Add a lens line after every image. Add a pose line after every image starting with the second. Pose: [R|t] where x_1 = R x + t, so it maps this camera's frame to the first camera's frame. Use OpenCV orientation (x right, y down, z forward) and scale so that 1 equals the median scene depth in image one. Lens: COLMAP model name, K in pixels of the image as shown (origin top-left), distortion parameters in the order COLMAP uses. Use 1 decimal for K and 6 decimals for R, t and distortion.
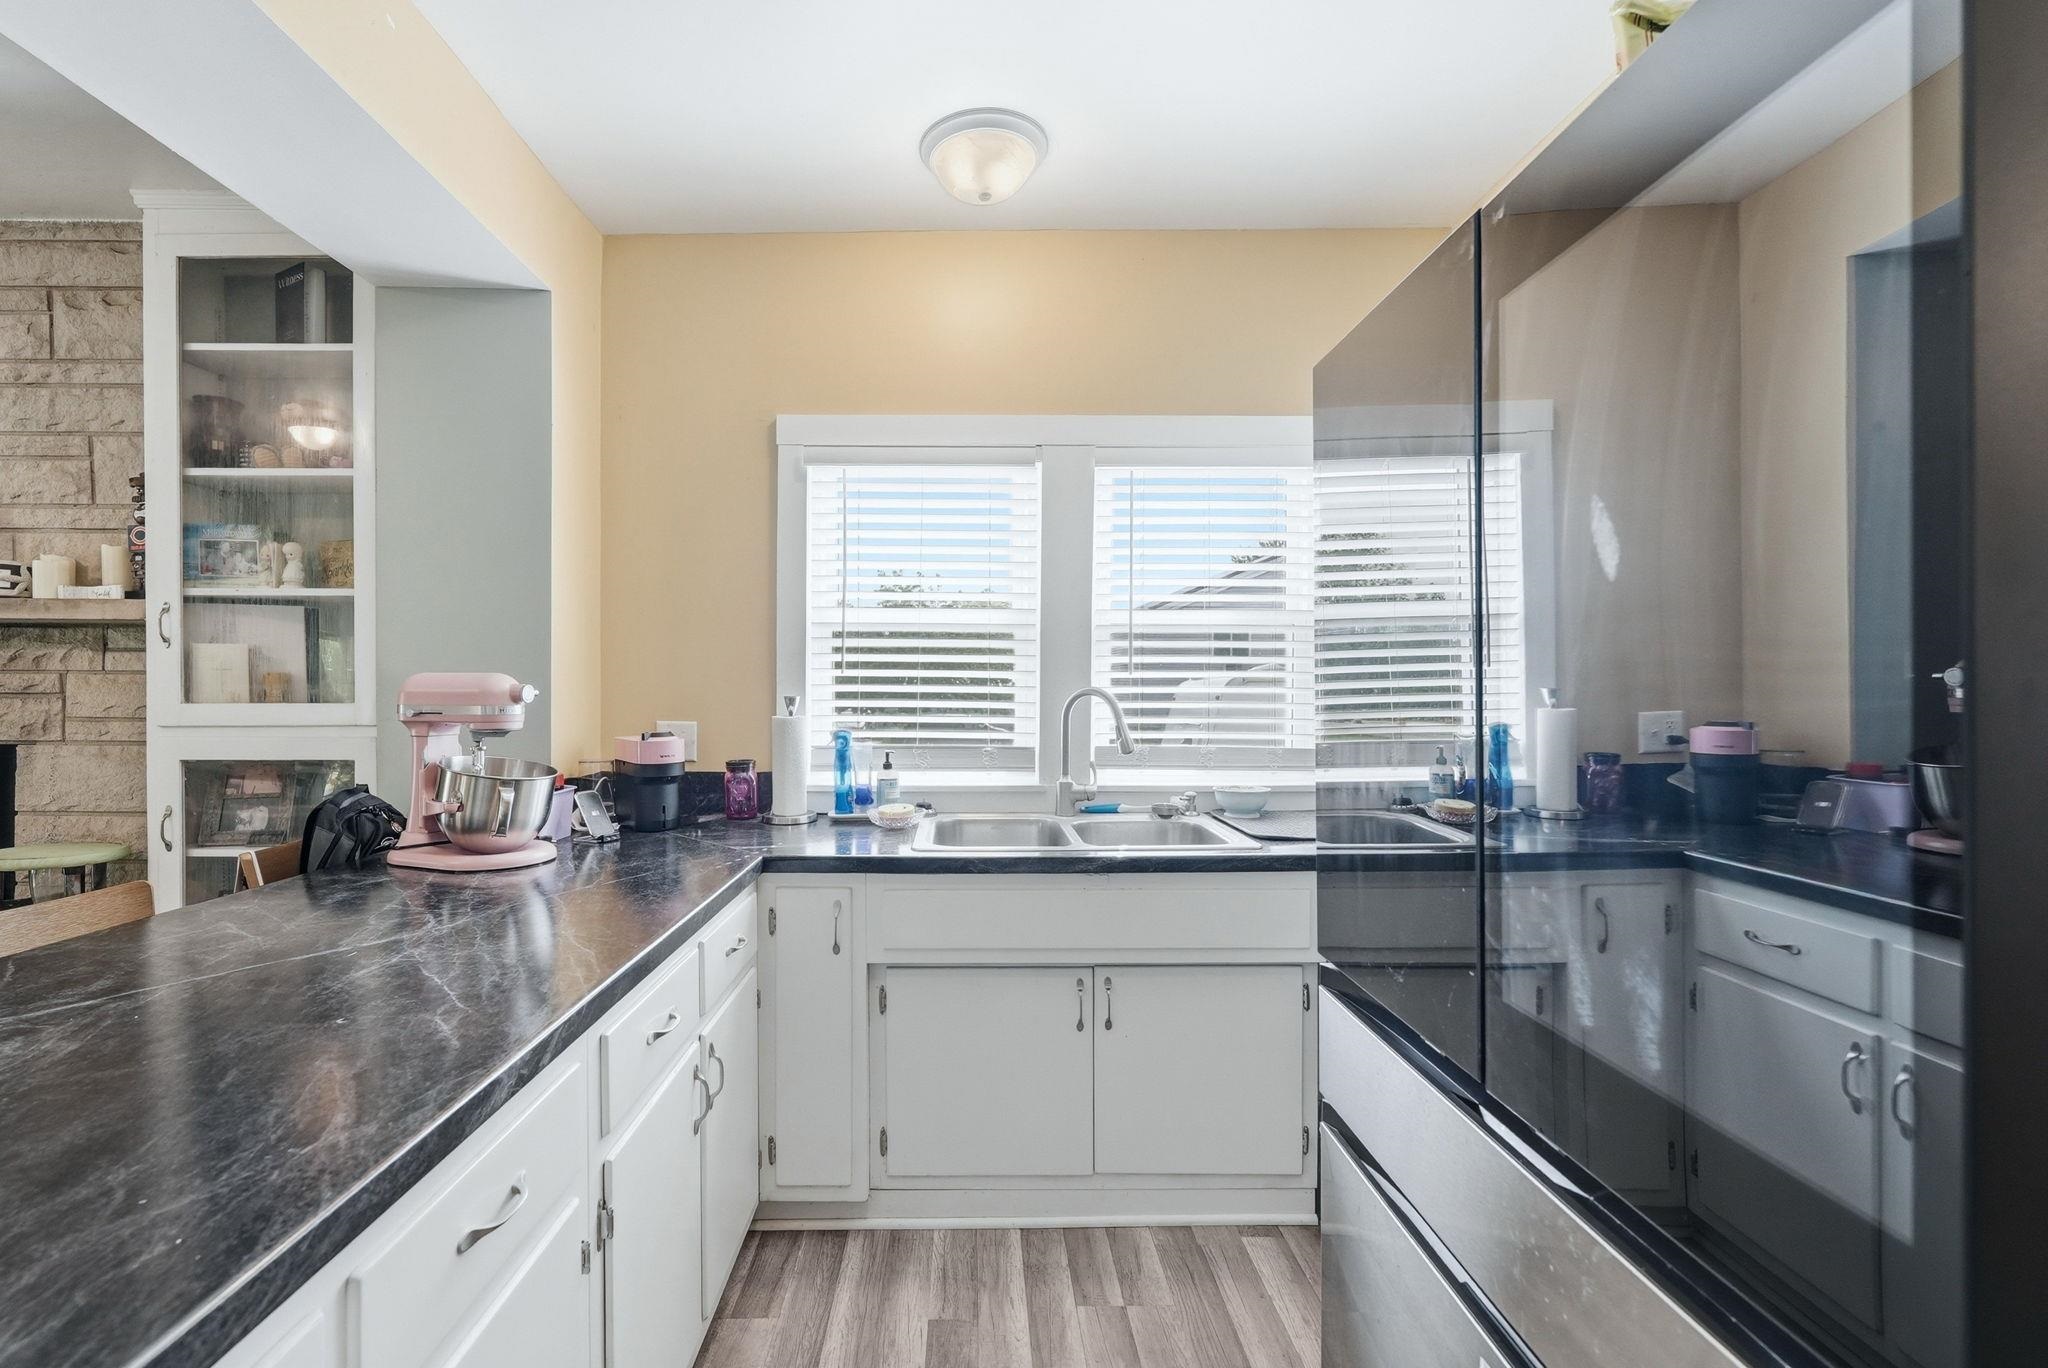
lens RADIAL K [[849.9, 0, 933.4], [0, 849.9, 698.0], [0, 0, 1]] dist [0.000614, -0.000359]
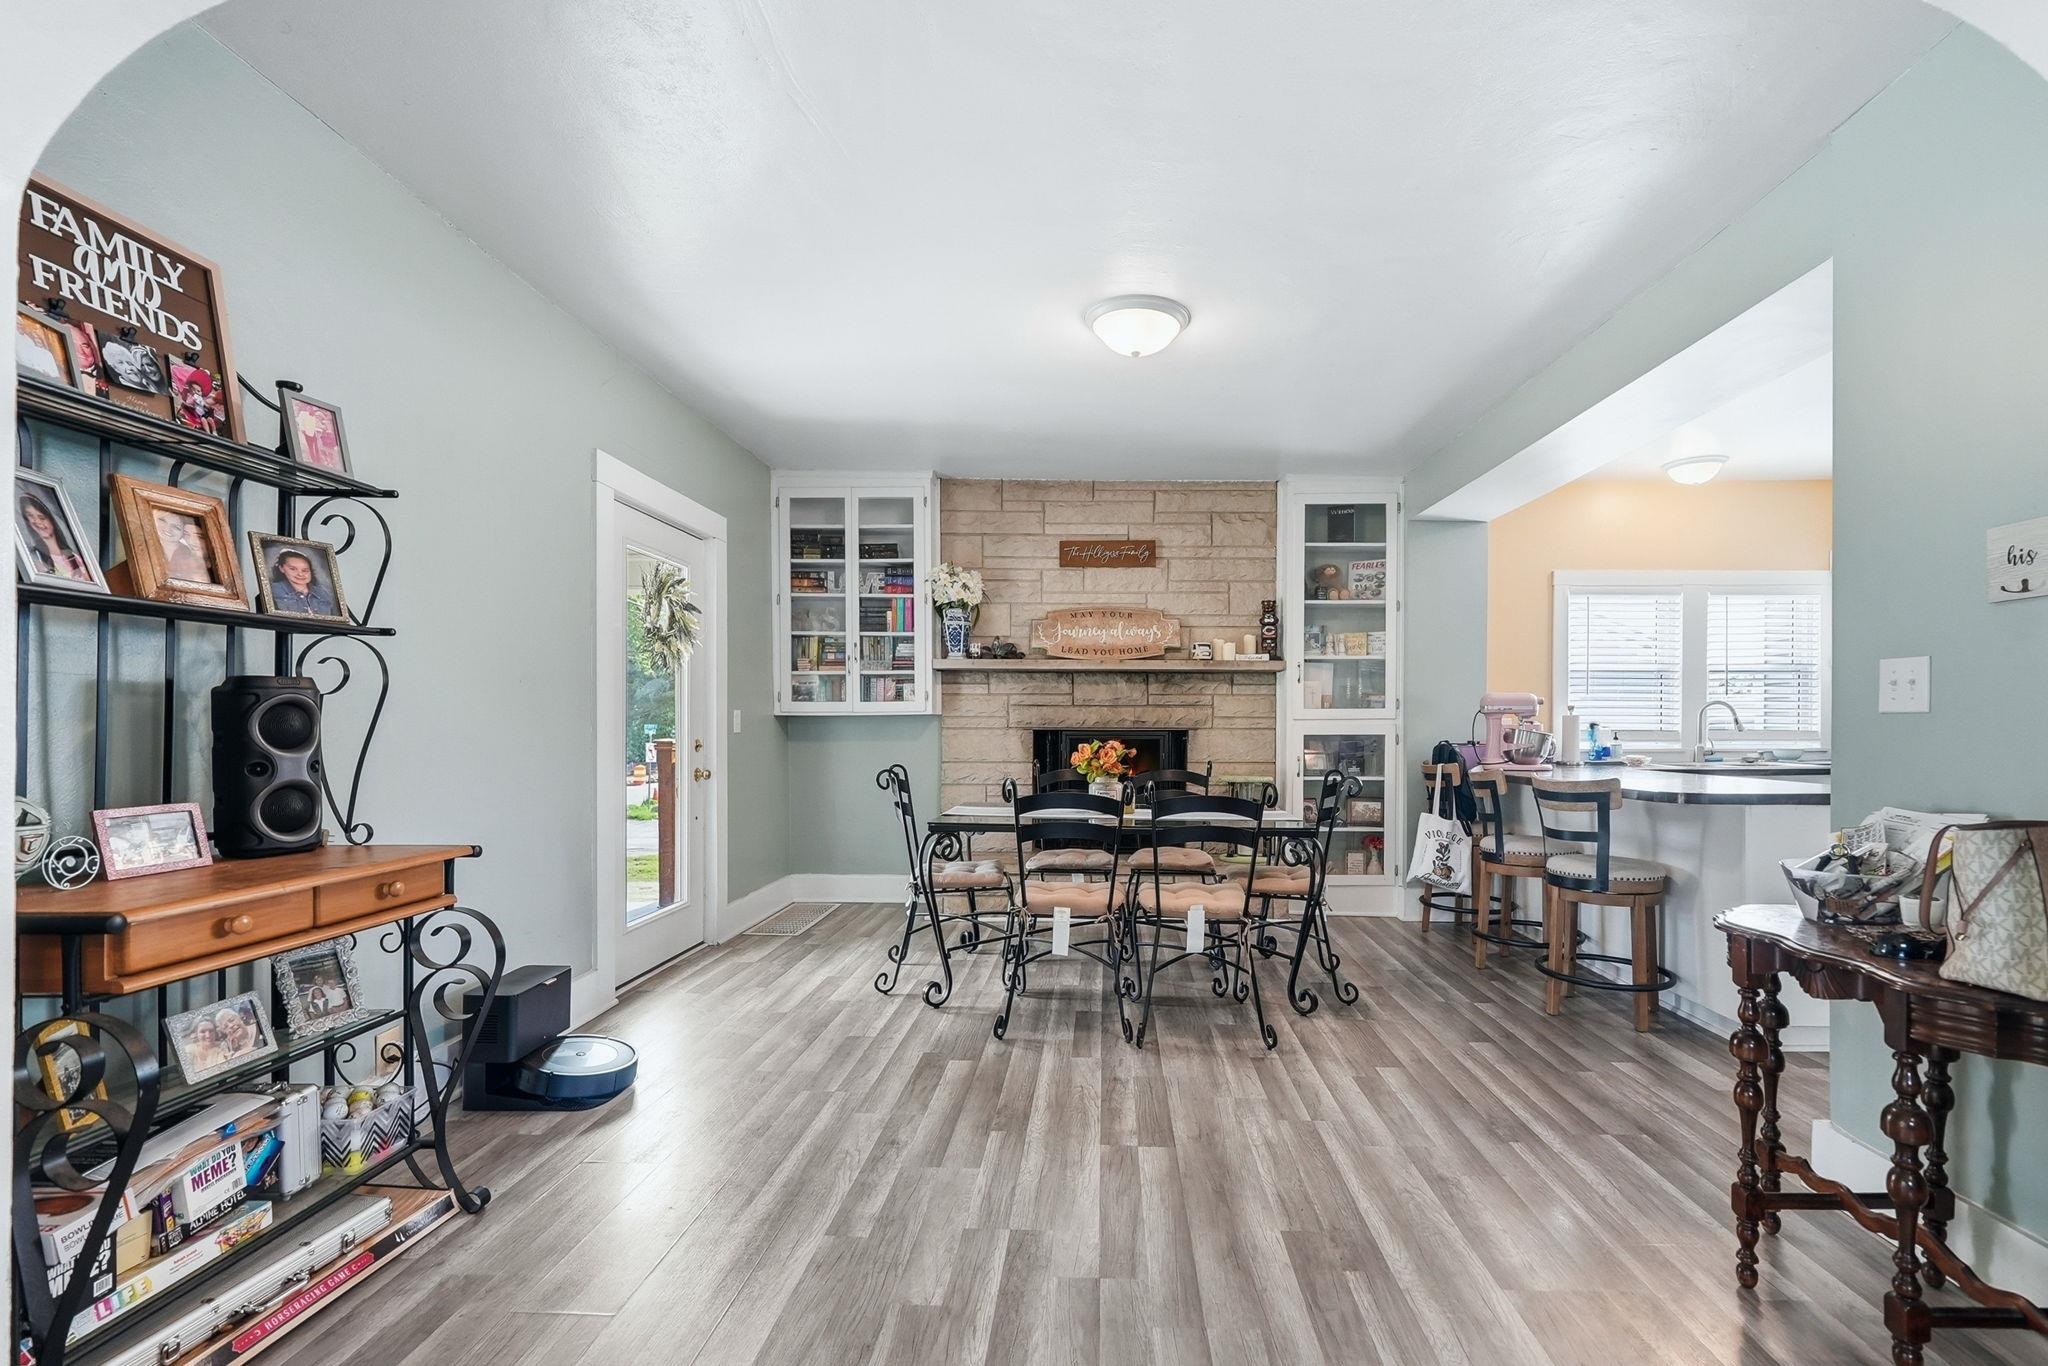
lens RADIAL K [[902.1, 0, 1084.4], [0, 902.1, 727.7], [0, 0, 1]] dist [0.001719, -0.001208]
pose [[0.999993, -0.002183, -0.003131, -1.375413], [0.002160, 0.999970, -0.007418, 0.066968], [0.003147, 0.007411, 0.999968, -1.249036]]
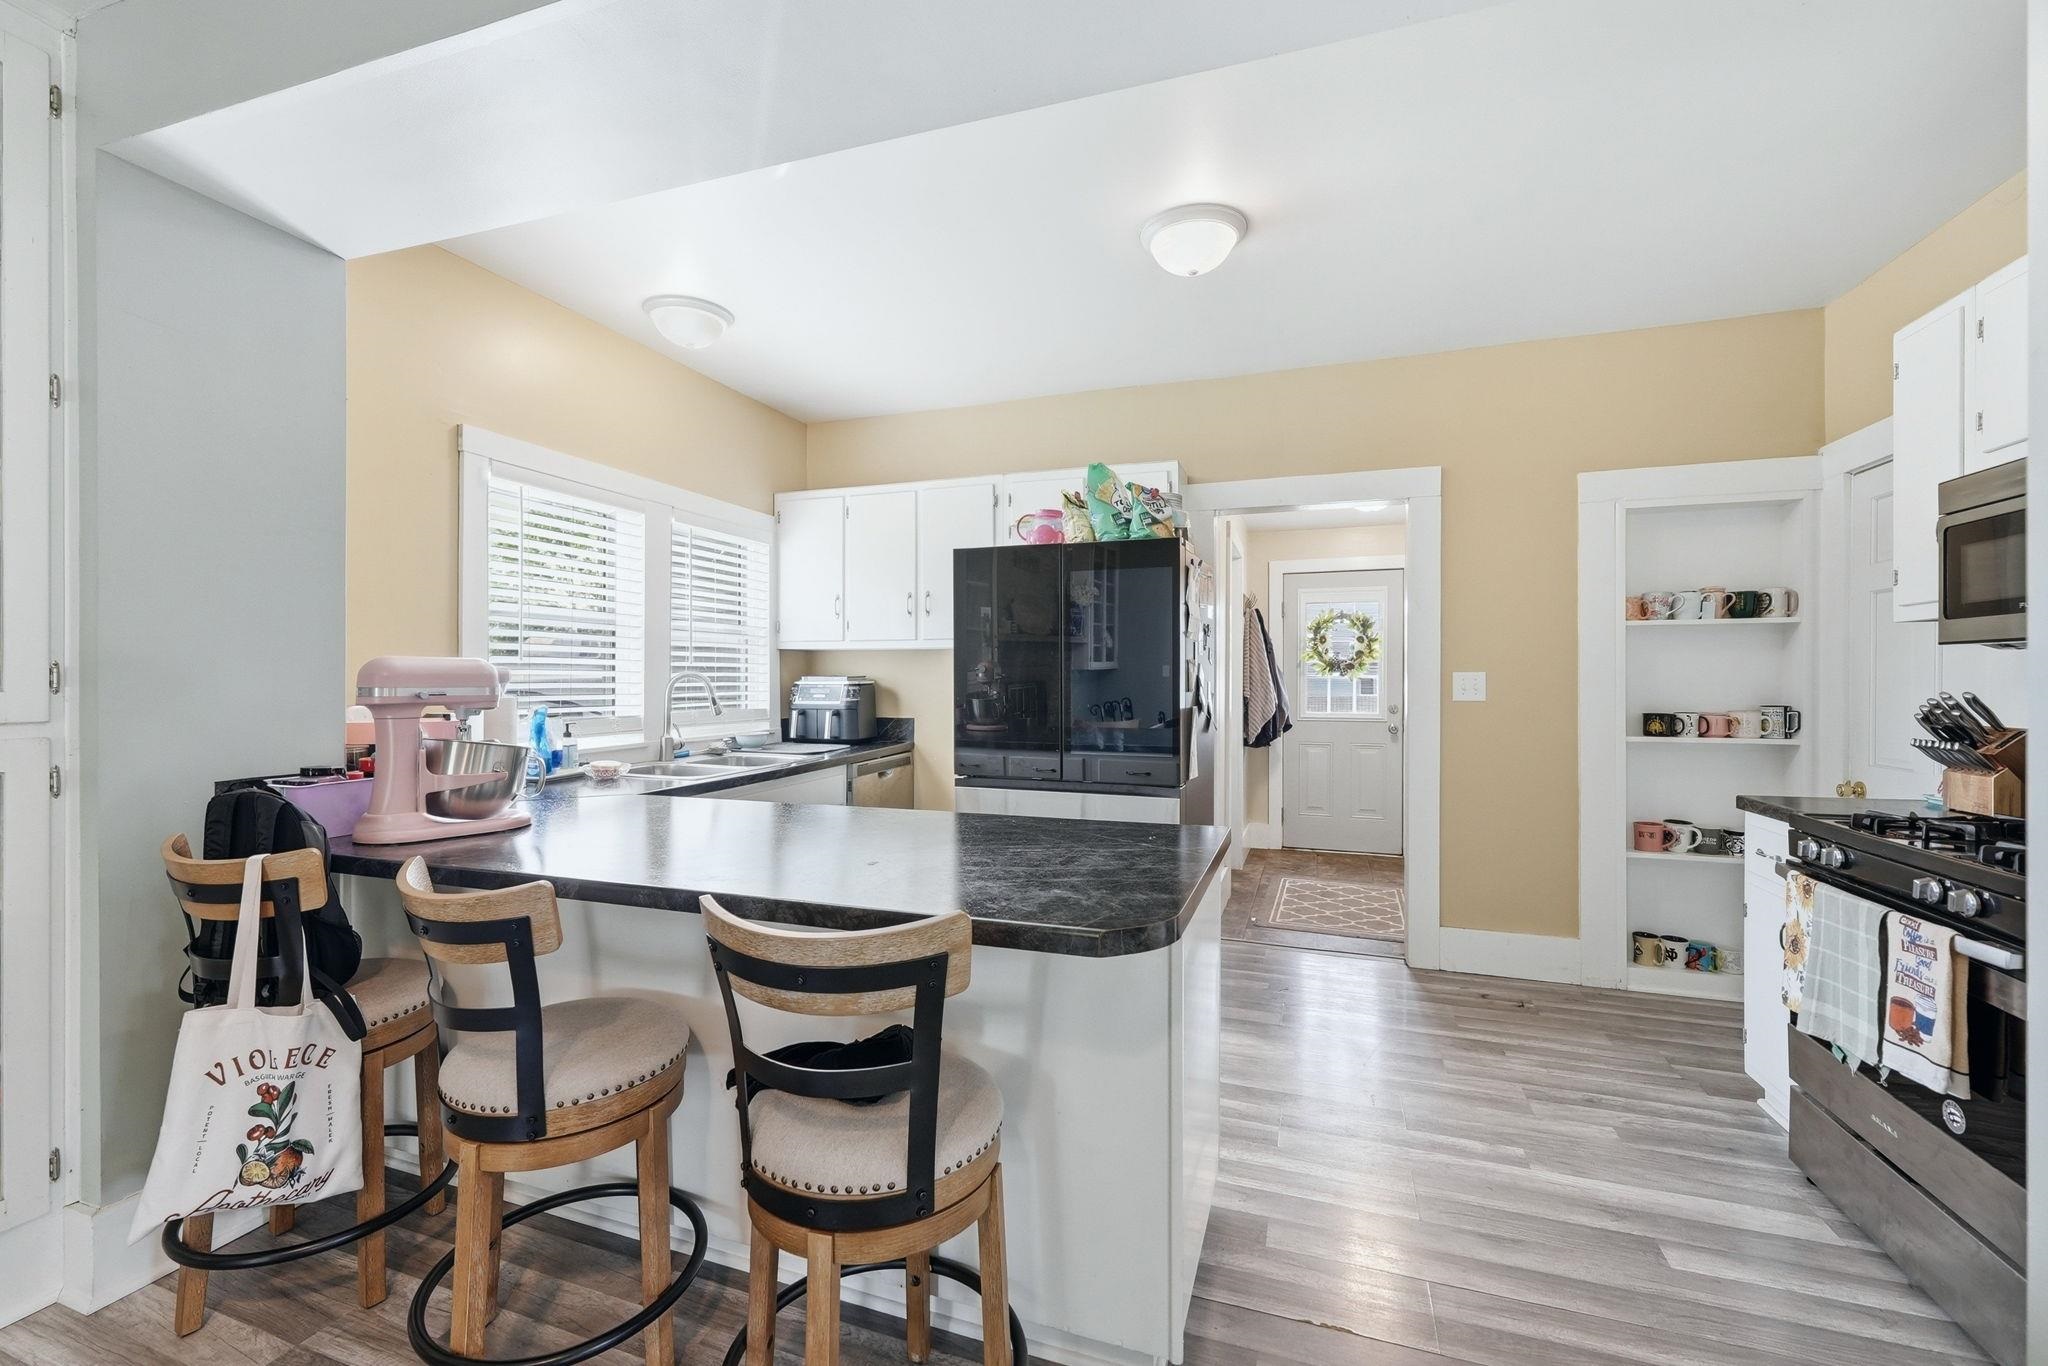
lens RADIAL K [[849.9, 0, 1028.1], [0, 849.9, 685.2], [0, 0, 1]] dist [0.000614, -0.000359]
pose [[0.315830, -0.011485, 0.948746, -1.029727], [0.008797, 0.999919, 0.009176, 0.001963], [-0.948775, 0.005448, 0.315905, -0.034024]]
